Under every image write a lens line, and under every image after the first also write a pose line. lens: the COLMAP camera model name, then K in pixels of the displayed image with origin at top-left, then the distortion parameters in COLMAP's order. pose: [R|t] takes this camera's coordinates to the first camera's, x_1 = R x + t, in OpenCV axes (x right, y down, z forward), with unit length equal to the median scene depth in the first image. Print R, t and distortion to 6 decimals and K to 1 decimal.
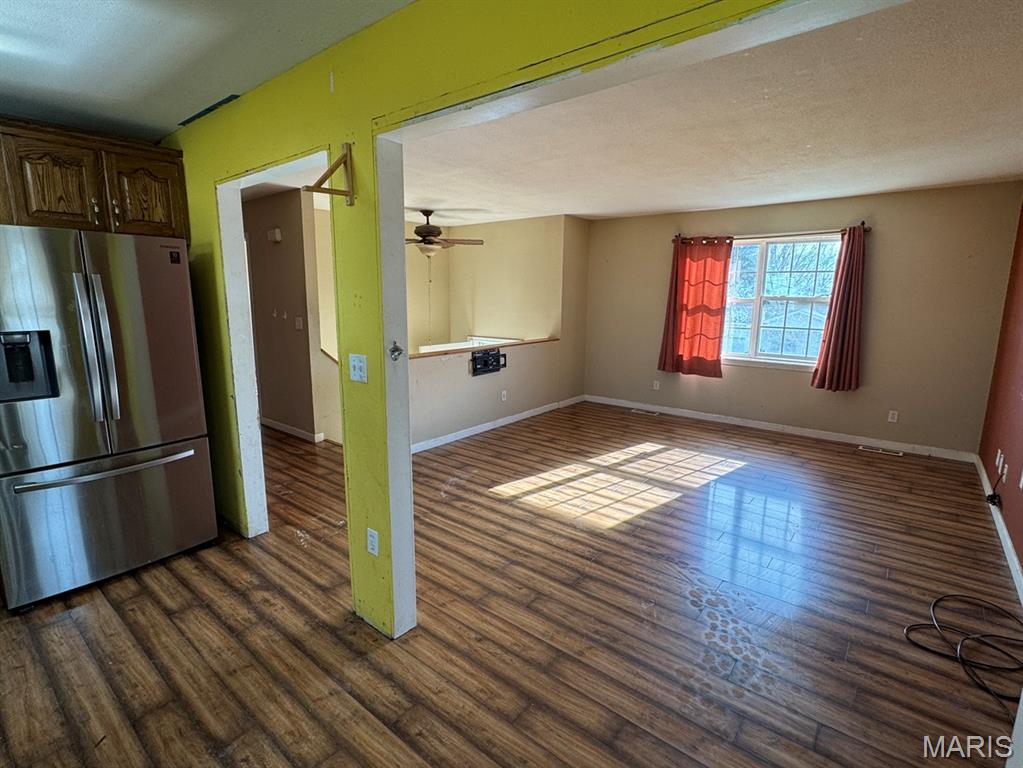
lens RADIAL K [[501.0, 0, 511.5], [0, 501.0, 384.0], [0, 0, 1]] dist [0.001269, -0.001285]
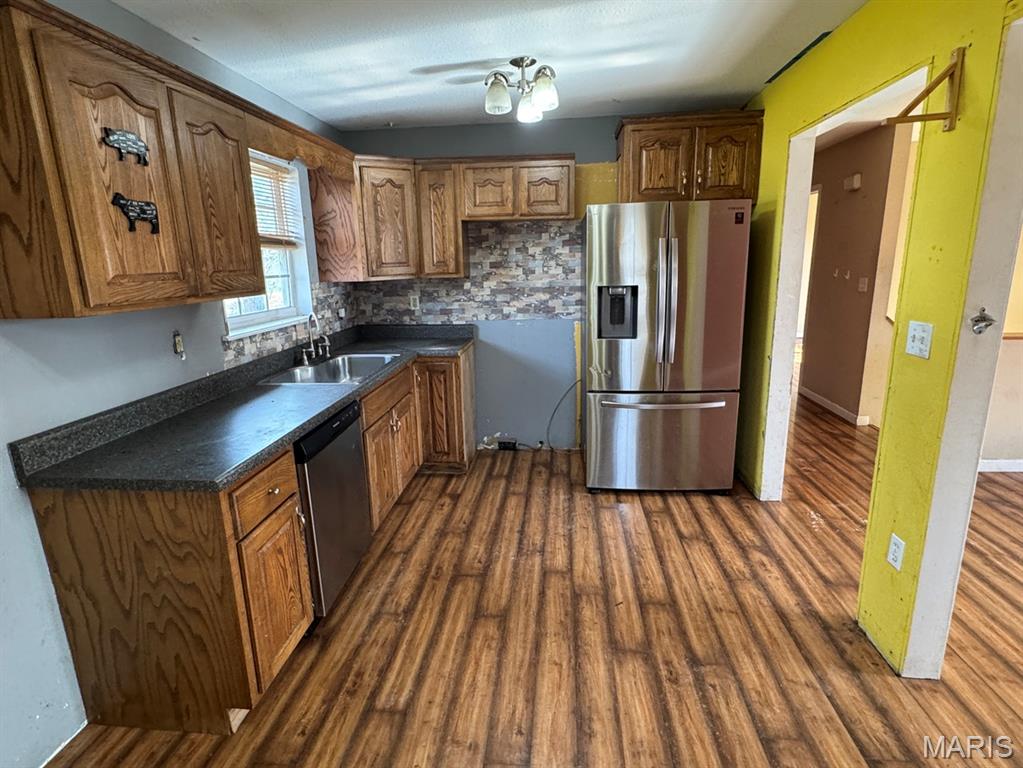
lens RADIAL K [[542.5, 0, 511.5], [0, 542.5, 384.0], [0, 0, 1]] dist [0.001018, 0.000163]
pose [[0.555915, 0.164694, -0.814760, 0.049172], [-0.117198, 0.985914, 0.119325, 0.011360], [0.822936, 0.029154, 0.567386, -0.028303]]
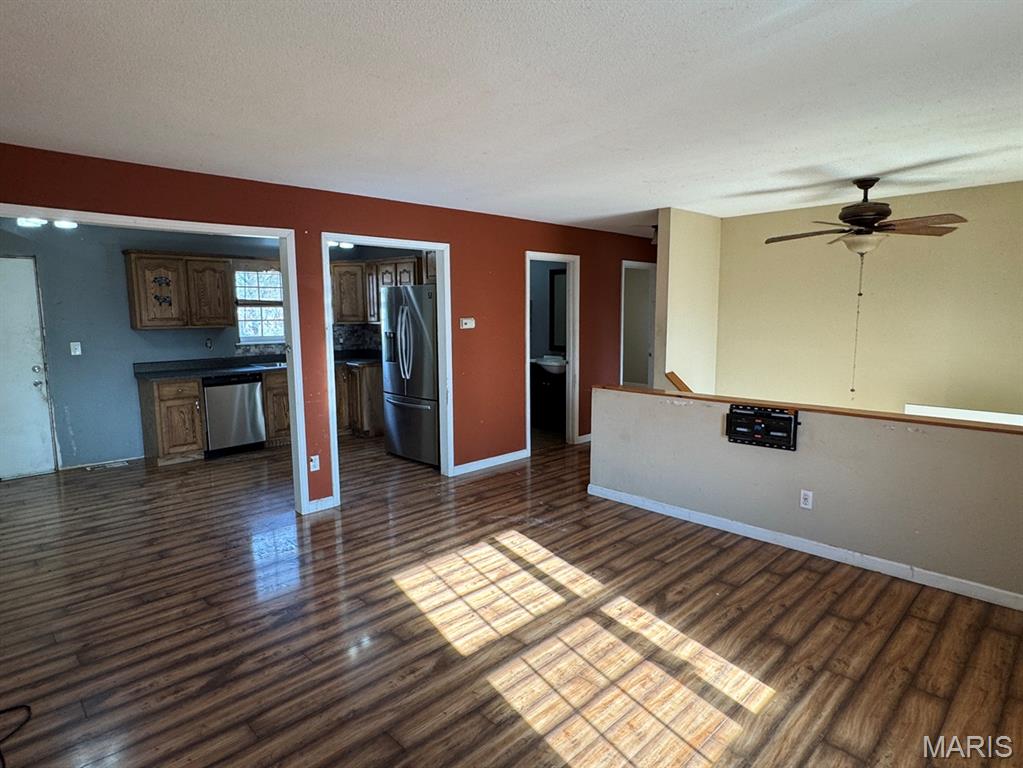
lens RADIAL K [[637.9, 0, 511.3], [0, 637.9, 384.6], [0, 0, 1]] dist [0.022301, 0.000186]
pose [[-0.141937, 0.113781, -0.983315, 1.641861], [-0.170740, 0.975669, 0.137542, -0.326917], [0.975039, 0.187413, -0.119056, 1.719425]]
